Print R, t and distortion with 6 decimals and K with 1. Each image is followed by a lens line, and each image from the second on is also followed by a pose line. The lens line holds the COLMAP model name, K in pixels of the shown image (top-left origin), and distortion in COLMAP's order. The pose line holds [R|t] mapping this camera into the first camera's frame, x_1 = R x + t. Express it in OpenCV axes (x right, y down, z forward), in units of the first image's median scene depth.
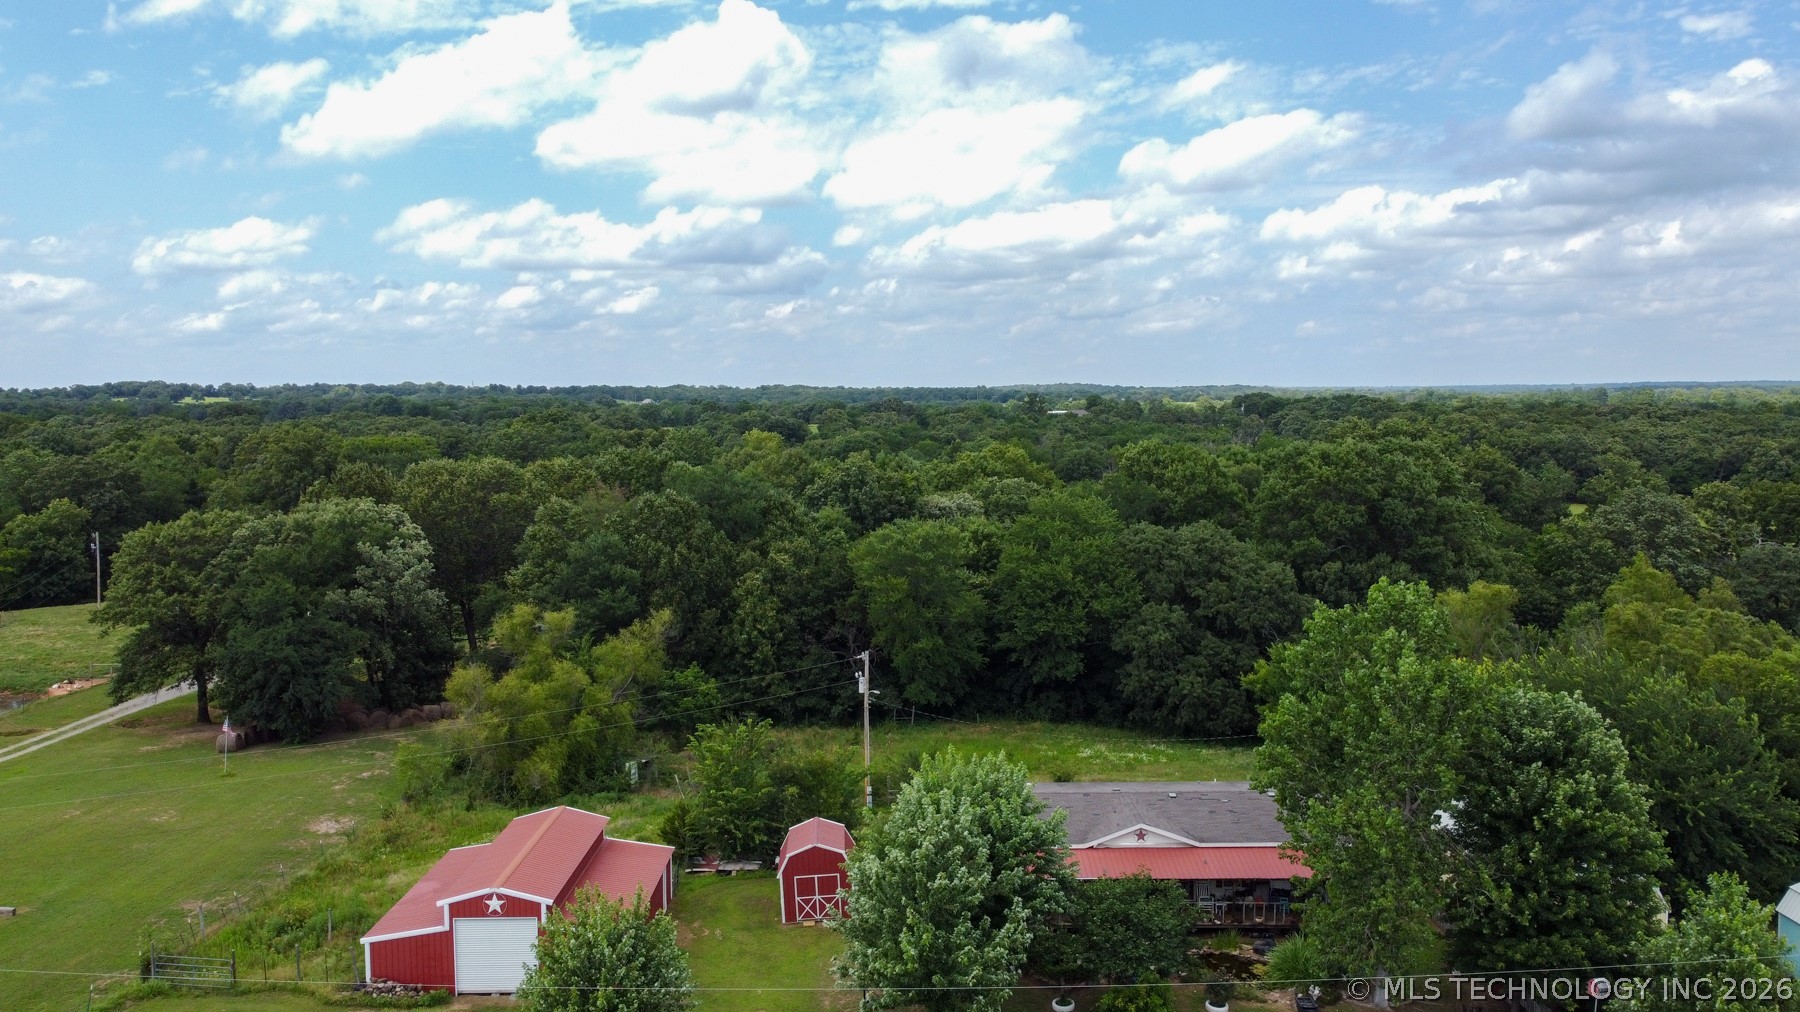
lens RADIAL K [[1386.9, 0, 900.0], [0, 1386.9, 506.0], [0, 0, 1]] dist [0.005907, -0.000245]
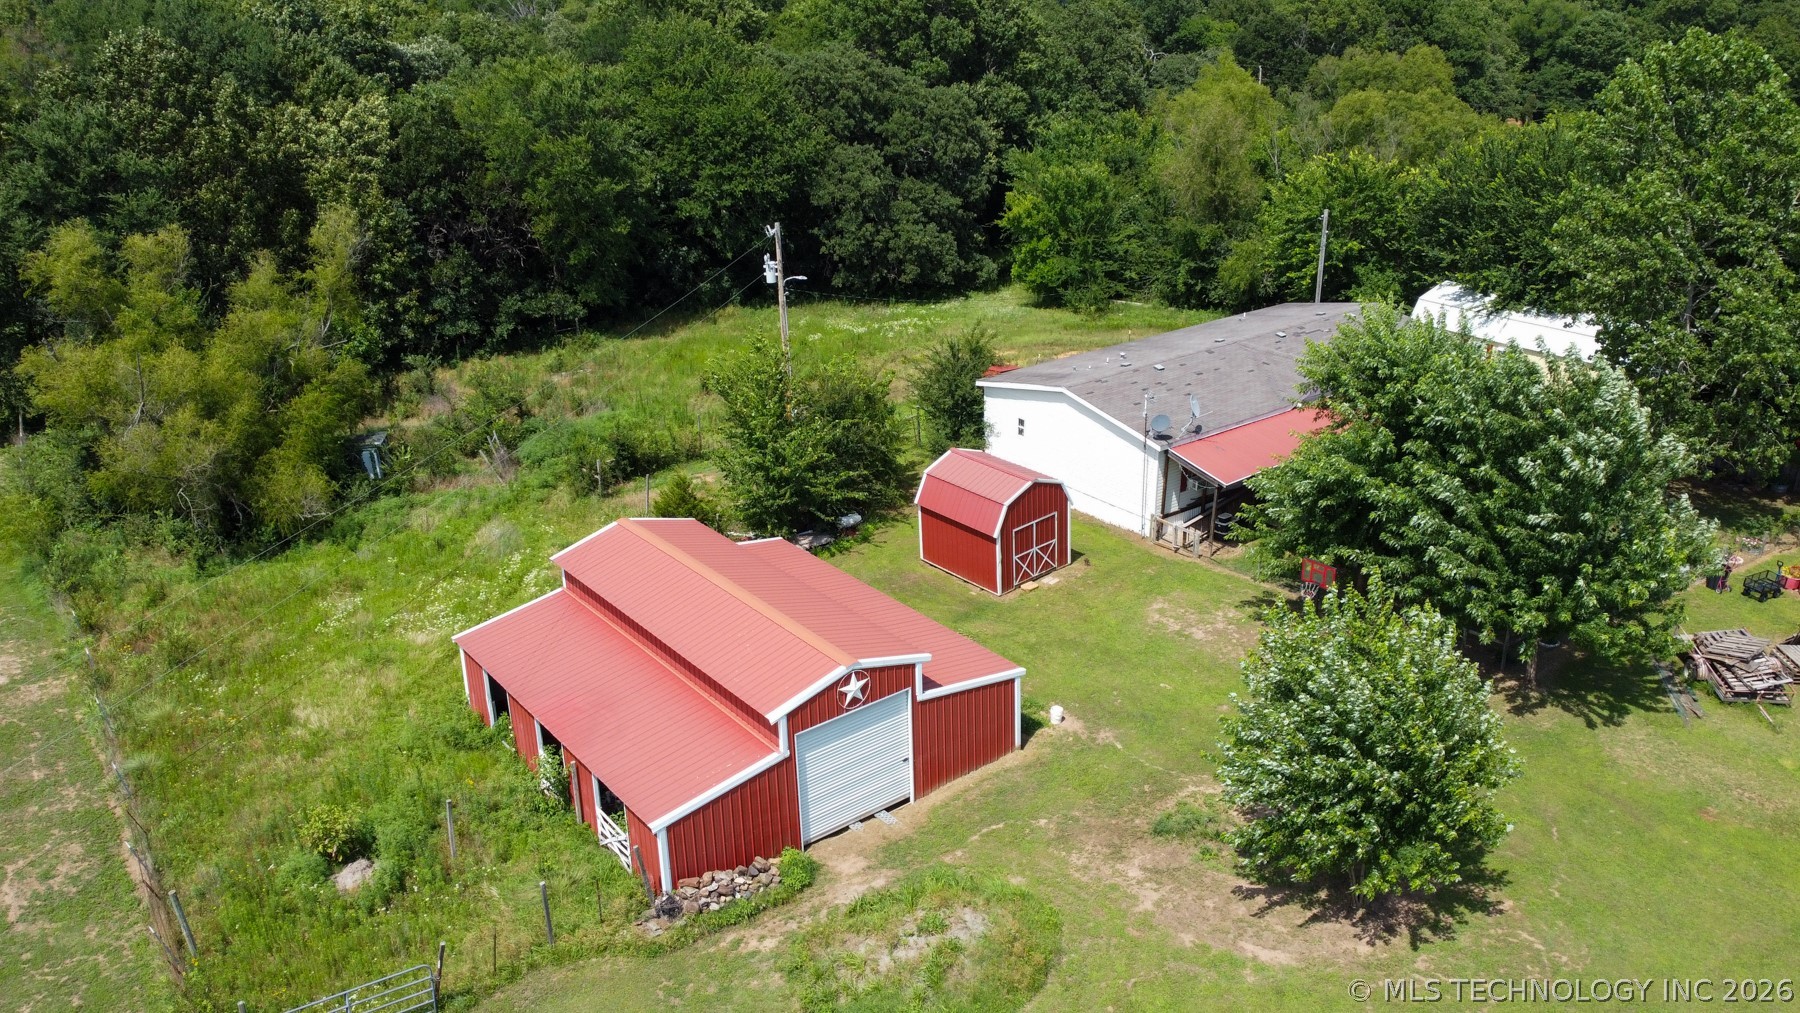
lens RADIAL K [[1356.1, 0, 900.0], [0, 1356.1, 506.5], [0, 0, 1]] dist [0.000876, -0.002014]
pose [[0.789648, -0.233356, 0.567451, -0.404418], [0.053277, 0.947435, 0.315481, 0.026645], [-0.611242, -0.218886, 0.760573, 0.402401]]
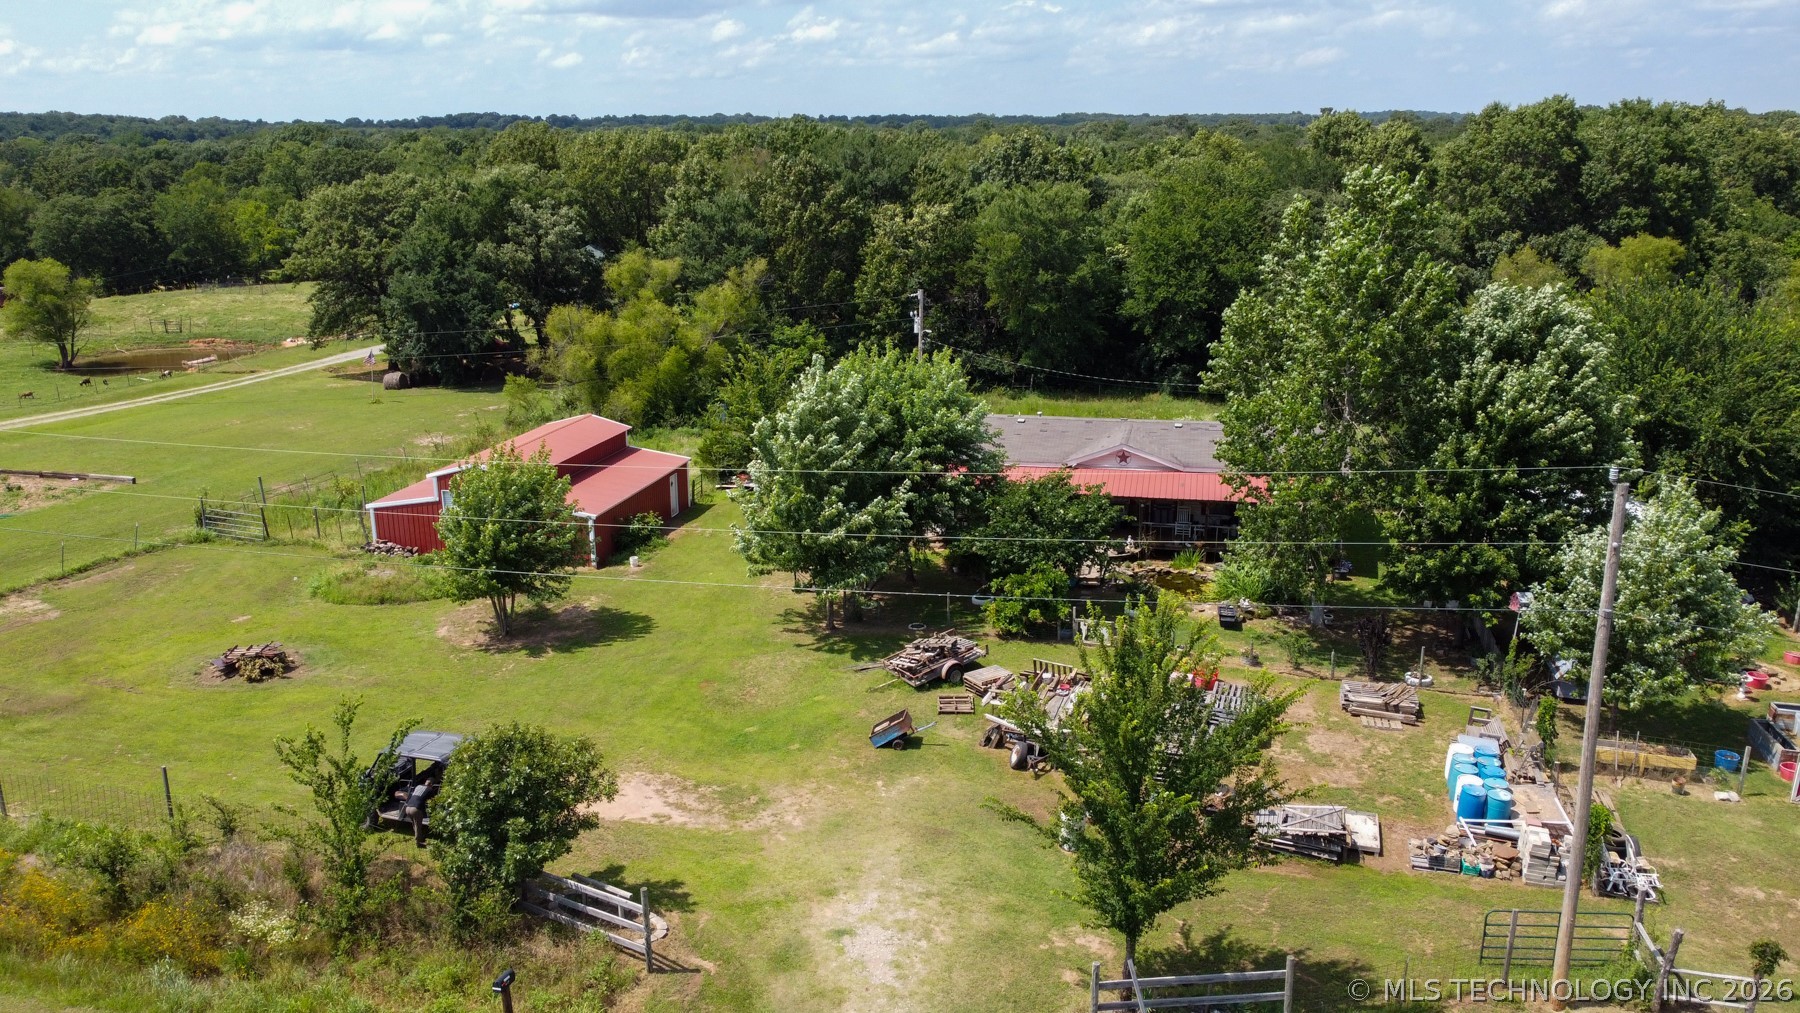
lens RADIAL K [[1384.3, 0, 892.0], [0, 1384.3, 510.3], [0, 0, 1]] dist [0.003053, -0.004669]
pose [[0.975947, 0.056607, -0.210530, 0.169332], [-0.015565, 0.981330, 0.191703, 0.071630], [0.217451, -0.183815, 0.958607, 0.034395]]
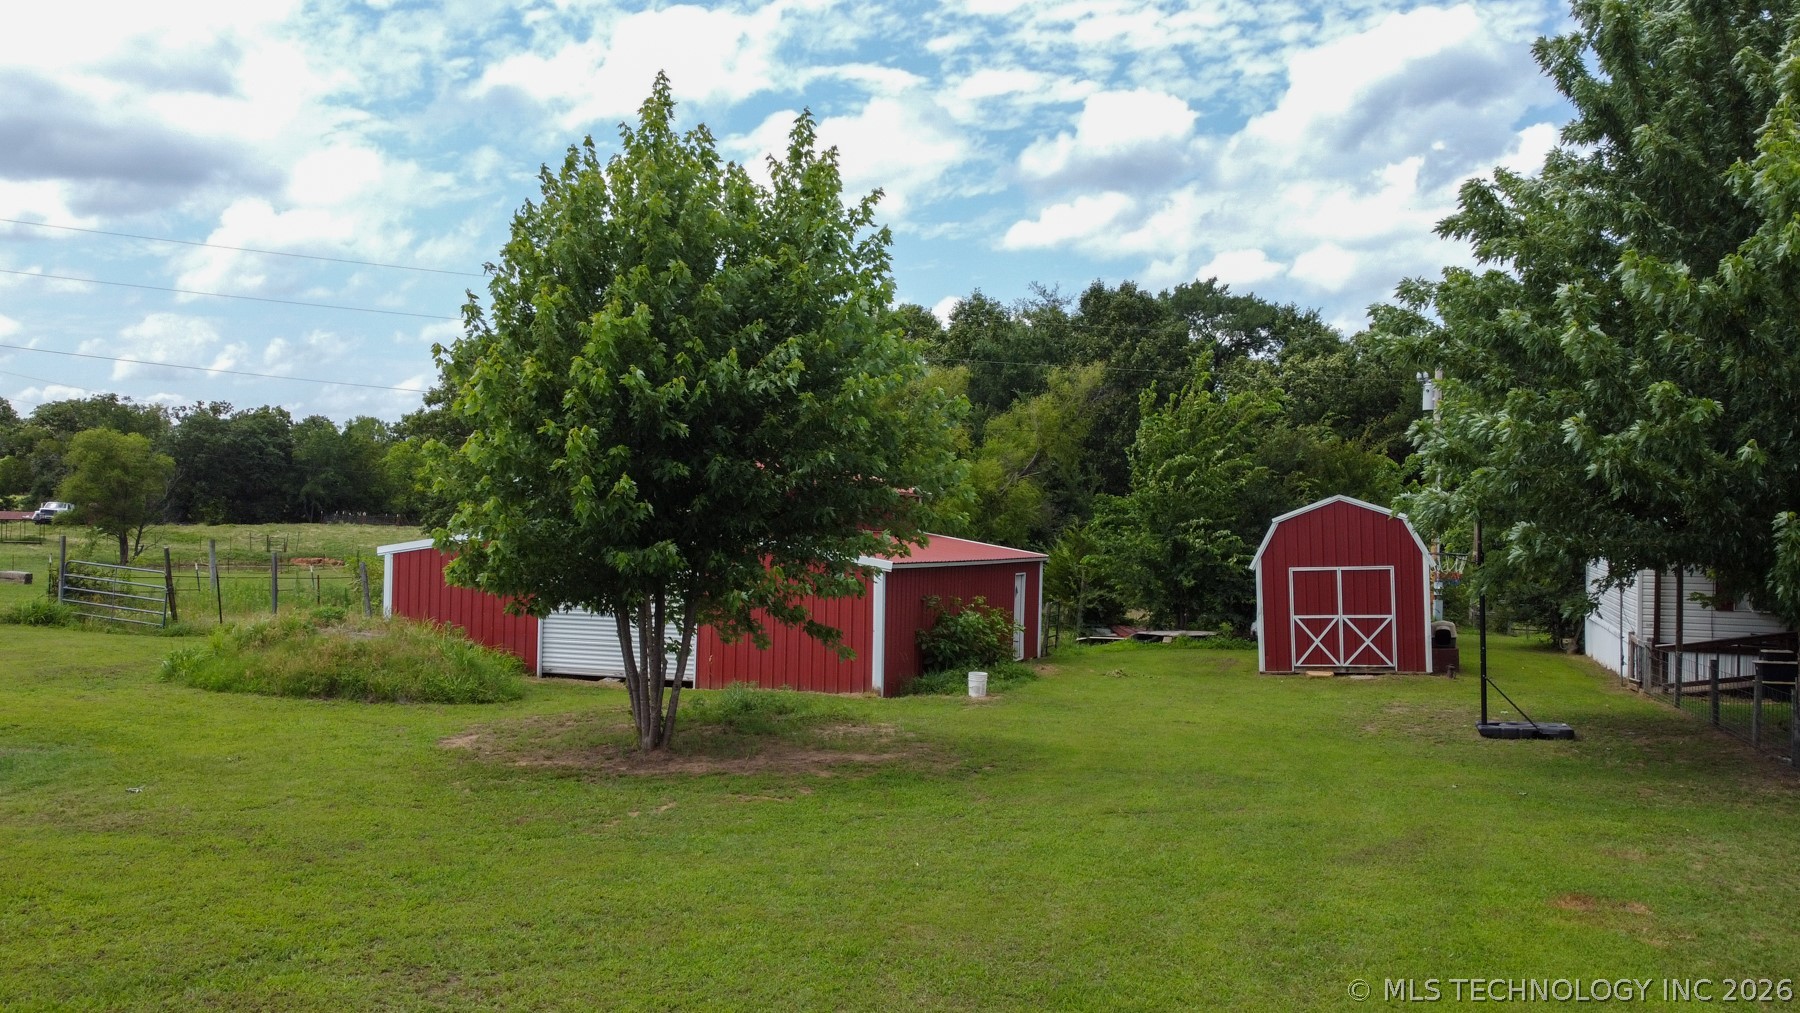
lens RADIAL K [[1386.9, 0, 900.0], [0, 1386.9, 506.5], [0, 0, 1]] dist [0.005907, -0.000245]
pose [[0.944017, 0.027480, -0.328750, -0.037693], [-0.061886, 0.993585, -0.094654, 0.235053], [0.324040, 0.109700, 0.939662, 0.418886]]
